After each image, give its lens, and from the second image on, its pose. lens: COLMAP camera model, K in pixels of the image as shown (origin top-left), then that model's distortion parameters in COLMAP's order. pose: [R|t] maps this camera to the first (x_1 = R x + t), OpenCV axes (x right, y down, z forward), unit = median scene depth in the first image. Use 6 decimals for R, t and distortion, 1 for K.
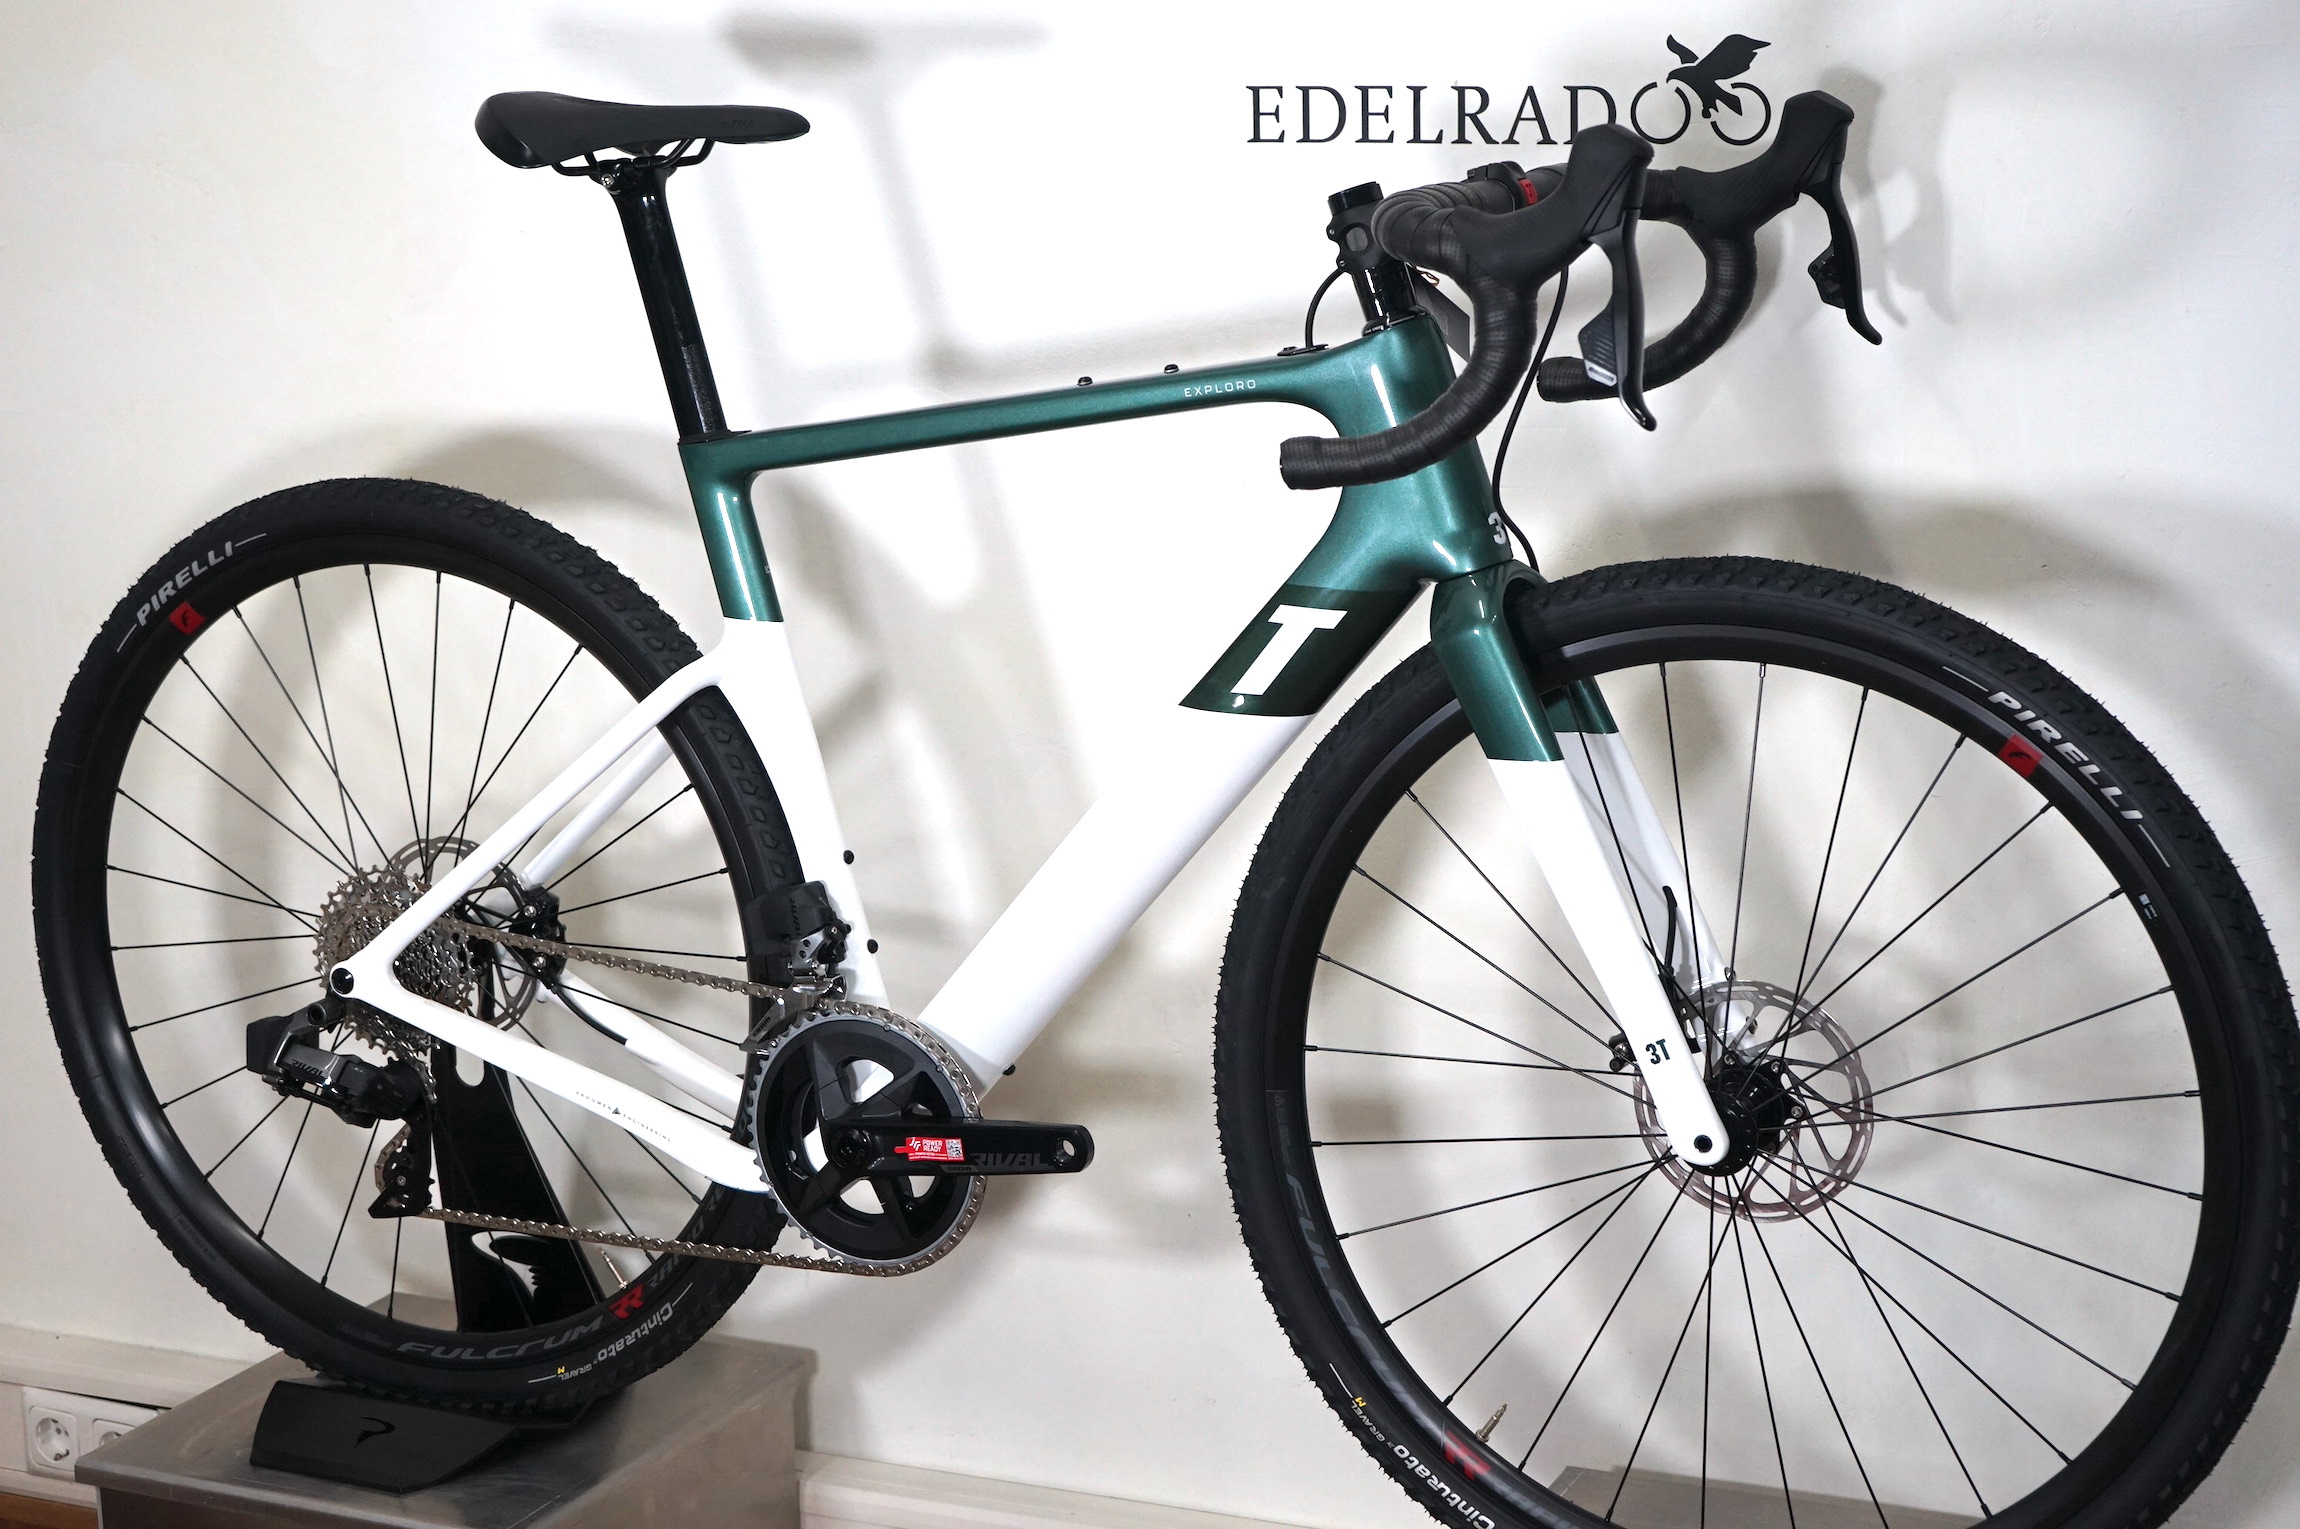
lens RADIAL K [[4038.6, 0, 1152.3], [0, 4038.6, 753.4], [0, 0, 1]] dist [-0.039546, 0.000000]
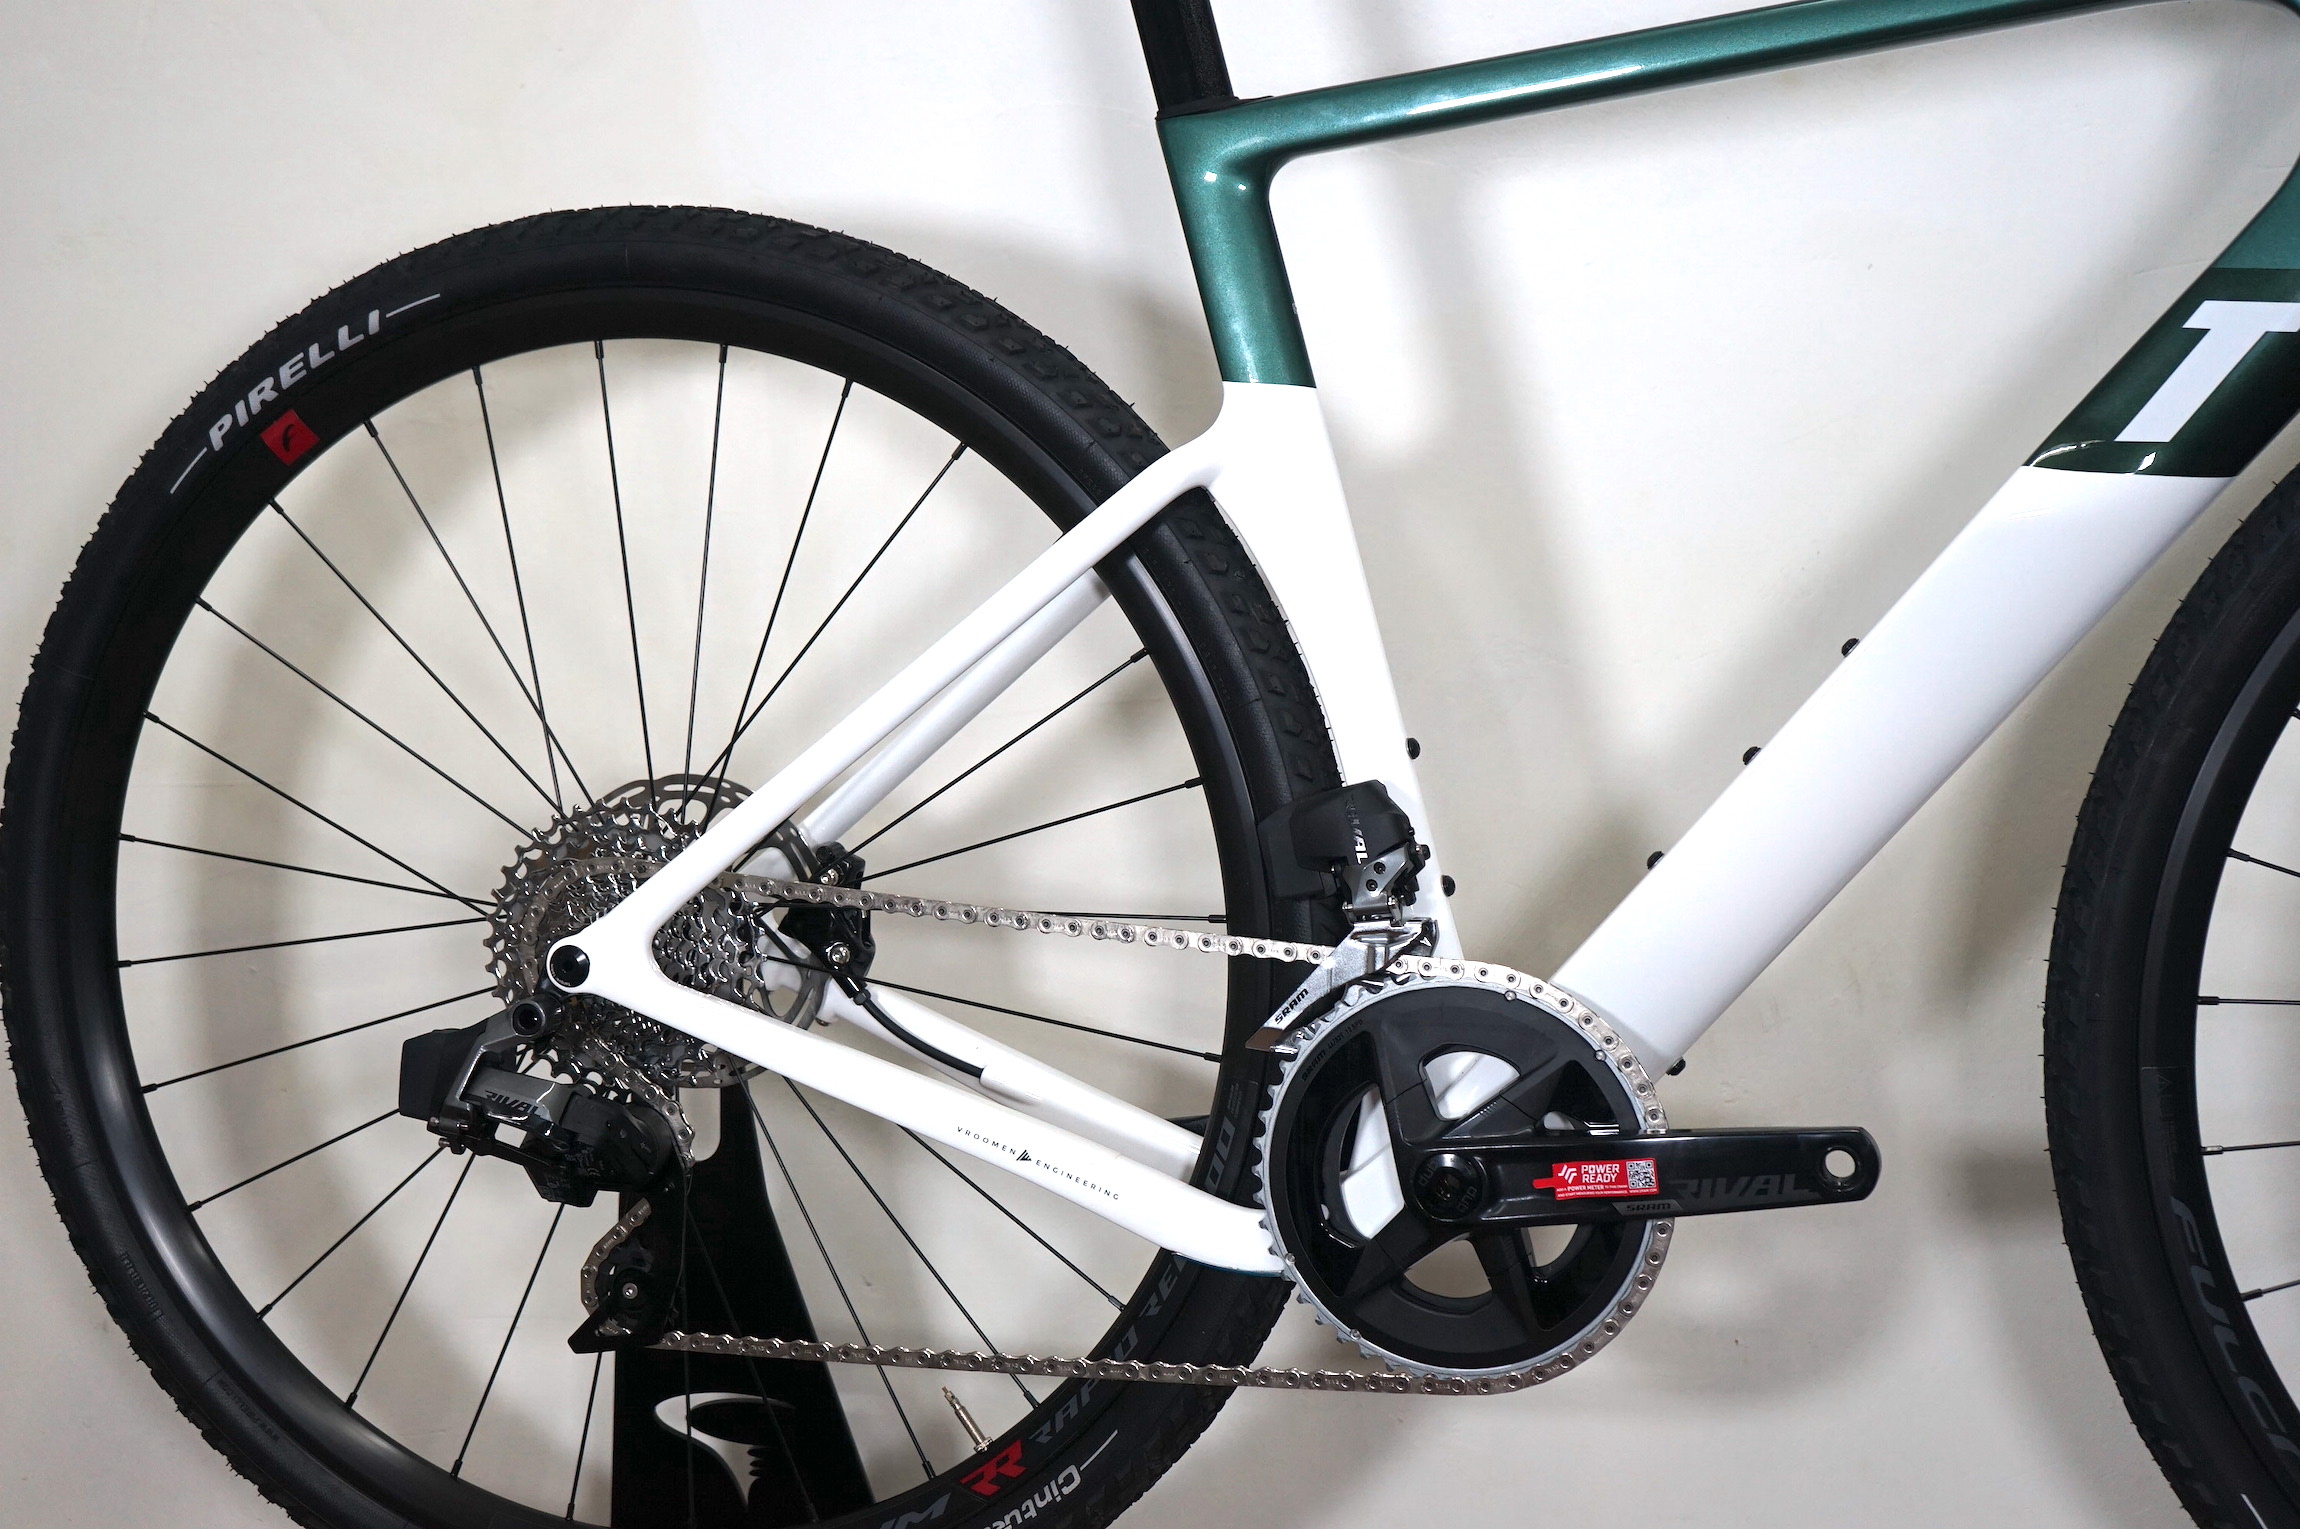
lens RADIAL K [[3838.6, 0, 1140.5], [0, 3838.6, 748.4], [0, 0, 1]] dist [-0.045307, 0.000000]
pose [[0.984891, 0.012323, 0.172734, -0.229391], [0.008739, 0.992657, -0.120646, 0.101820], [-0.172953, 0.120333, 0.977552, 0.405700]]
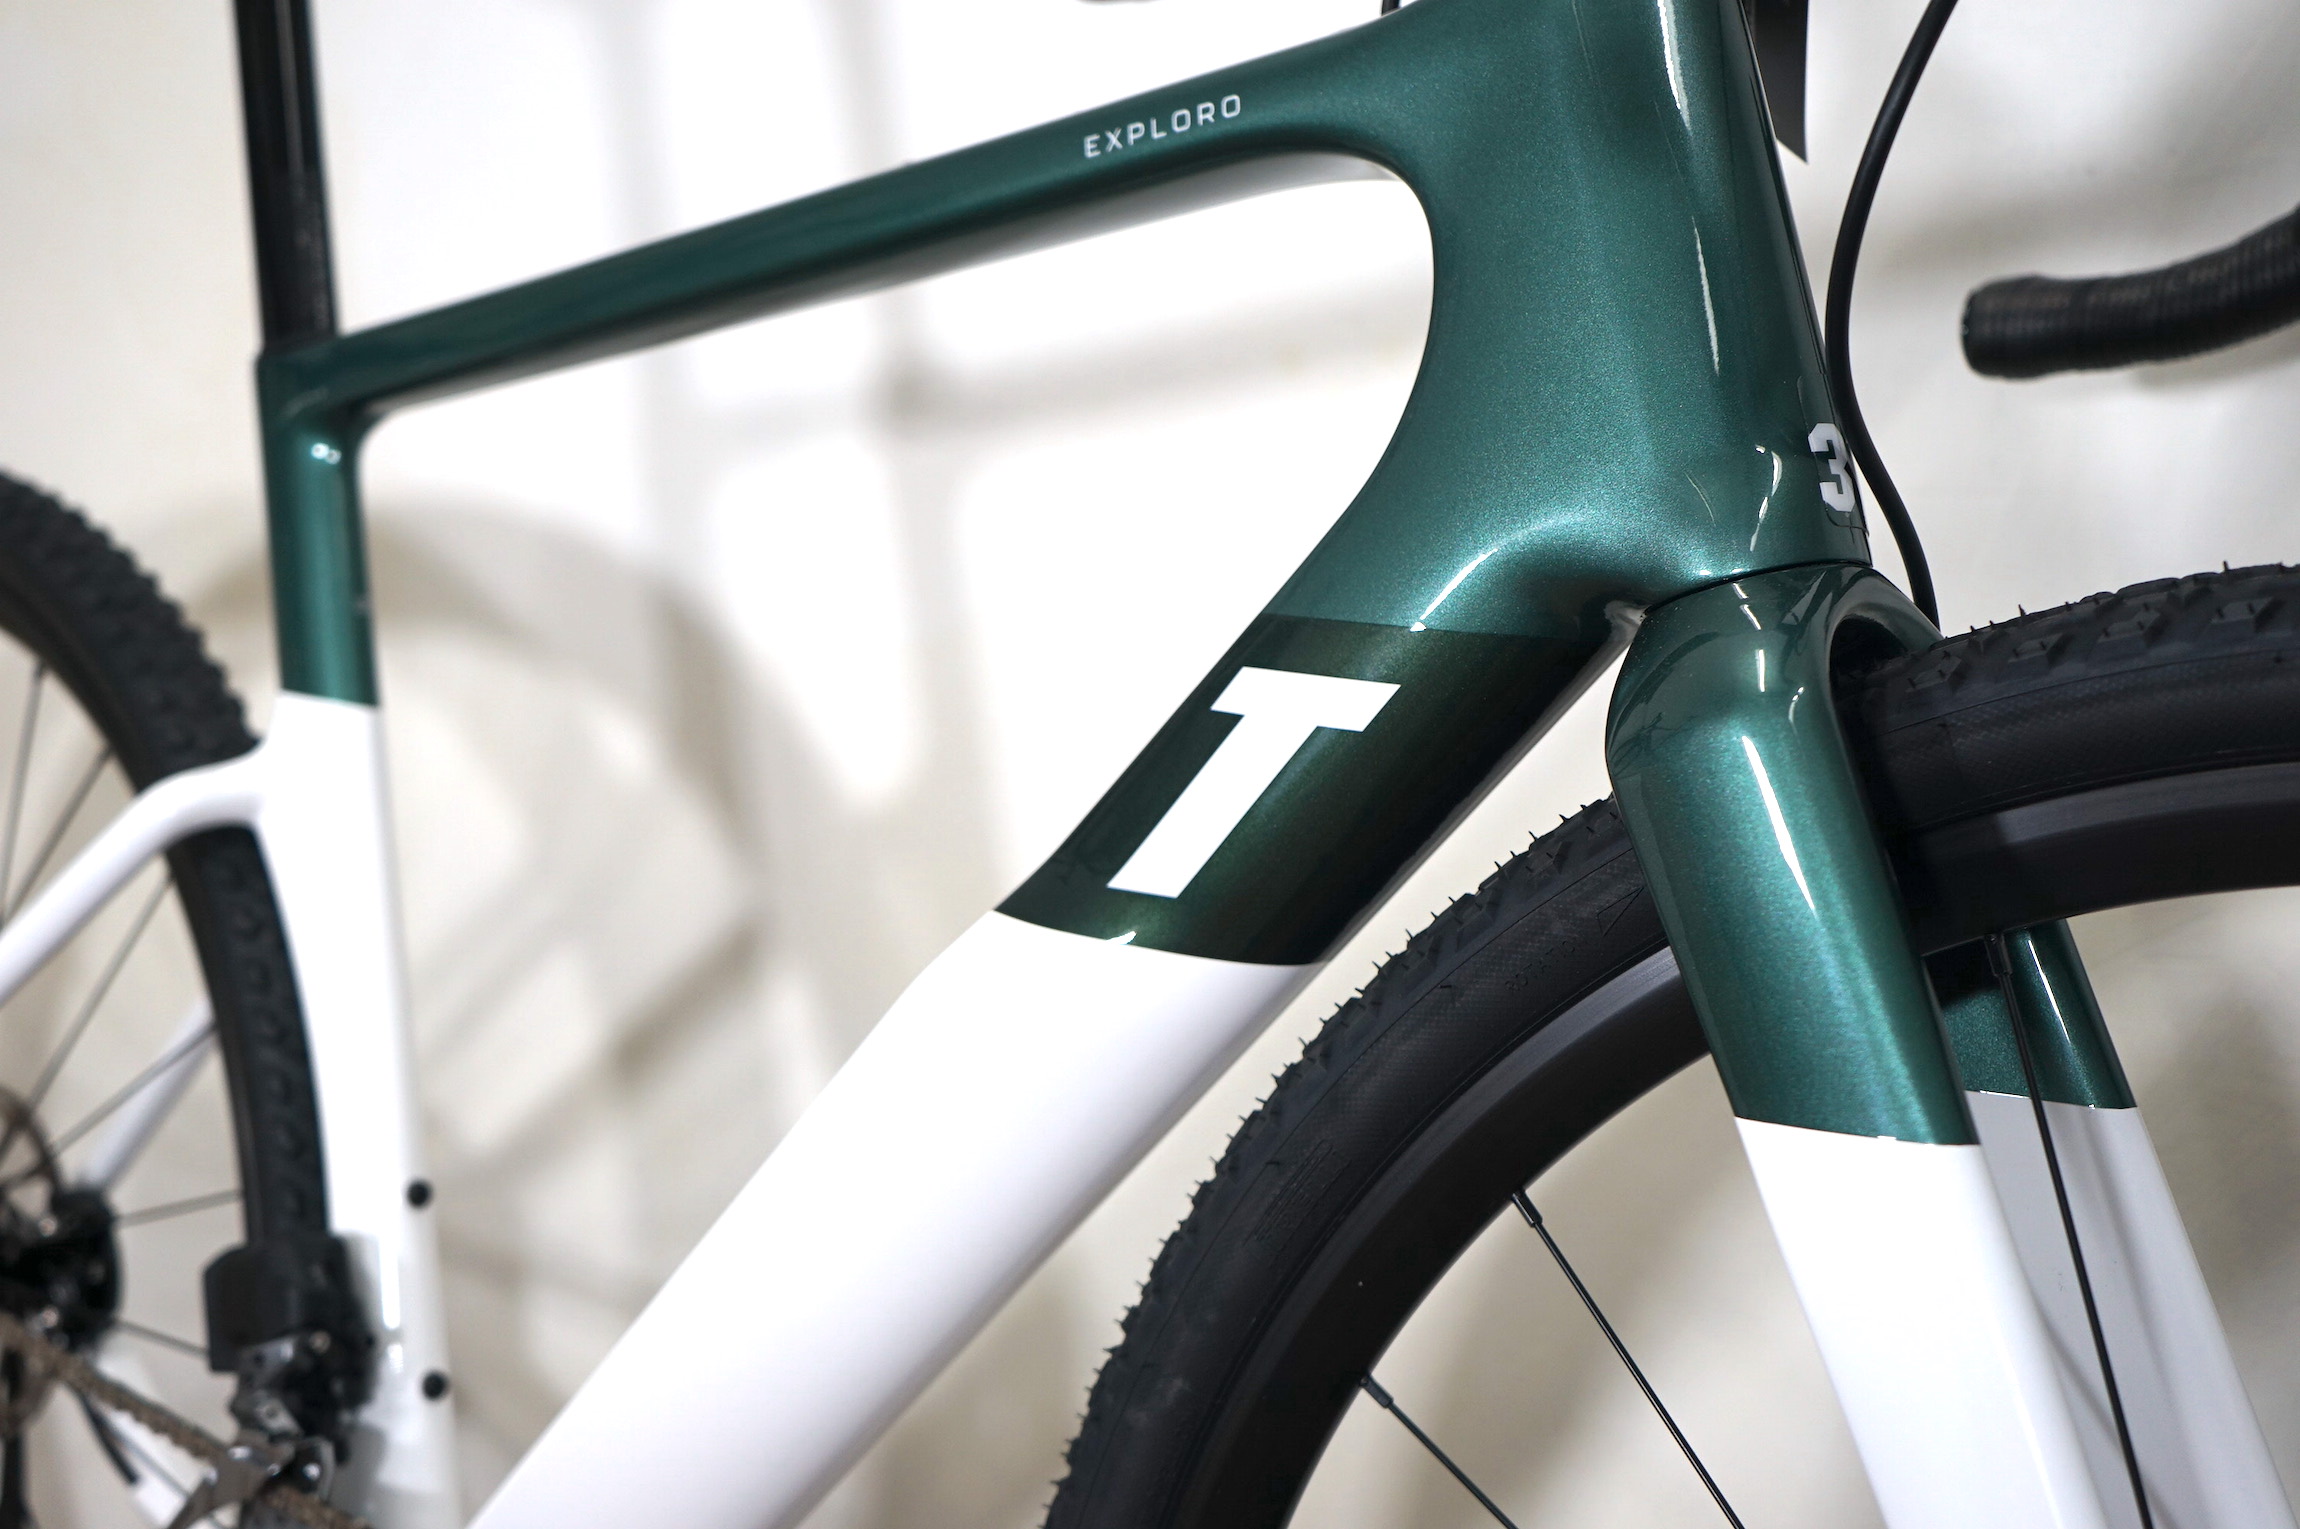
lens RADIAL K [[2539.1, 0, 1172.0], [0, 2539.1, 752.2], [0, 0, 1]] dist [0.004252, 0.000000]
pose [[0.975642, 0.109218, -0.190249, 0.067911], [-0.141977, 0.975496, -0.168080, 0.012440], [0.167230, 0.190997, 0.967241, 0.716222]]
